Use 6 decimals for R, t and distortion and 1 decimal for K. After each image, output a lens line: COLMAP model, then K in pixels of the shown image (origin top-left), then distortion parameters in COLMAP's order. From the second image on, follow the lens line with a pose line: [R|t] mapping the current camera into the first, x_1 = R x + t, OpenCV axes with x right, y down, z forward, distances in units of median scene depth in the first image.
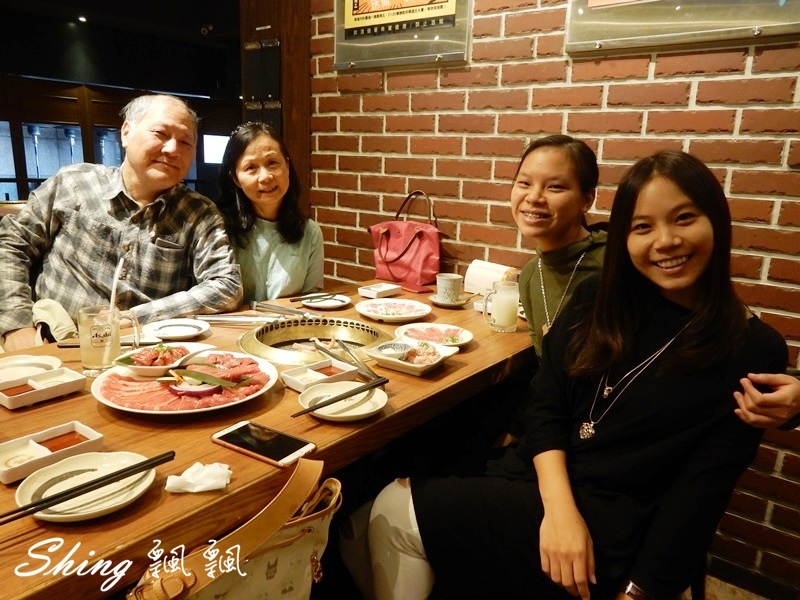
lens RADIAL K [[587.7, 0, 401.0], [0, 587.7, 299.7], [0, 0, 1]] dist [0.004965, 0.003426]
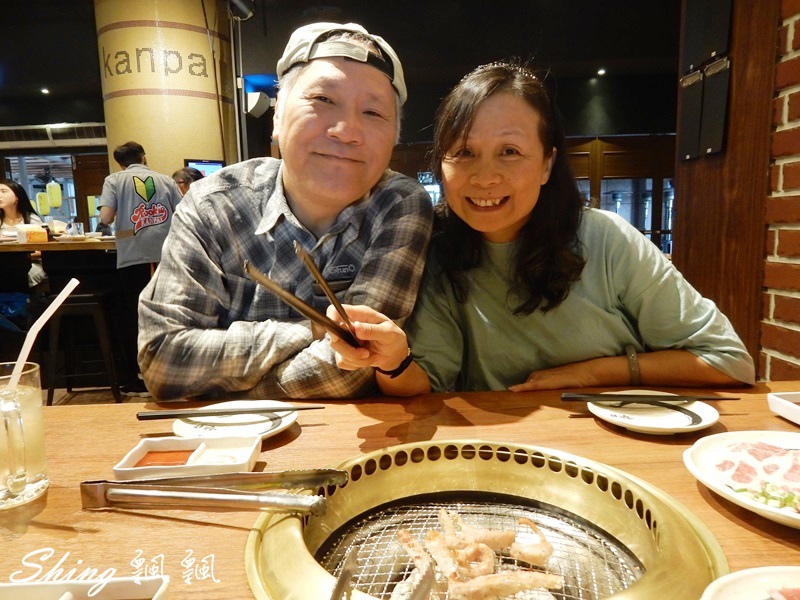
lens RADIAL K [[587.7, 0, 398.6], [0, 587.7, 300.4], [0, 0, 1]] dist [0.004965, 0.003426]
pose [[0.632646, 0.047769, -0.772966, 0.070572], [-0.129983, 0.990487, -0.045175, -0.029526], [0.763455, 0.129052, 0.632837, 0.508869]]
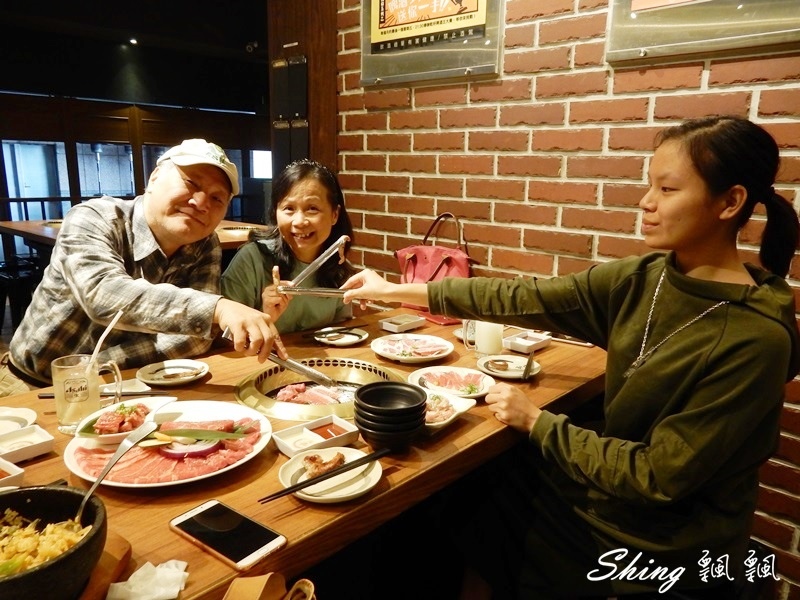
lens RADIAL K [[587.7, 0, 400.8], [0, 587.7, 299.4], [0, 0, 1]] dist [0.004965, 0.003426]
pose [[0.996309, 0.002205, -0.085814, 0.039335], [-0.003502, 0.999882, -0.014964, -0.036937], [0.085771, 0.015209, 0.996199, 0.071558]]
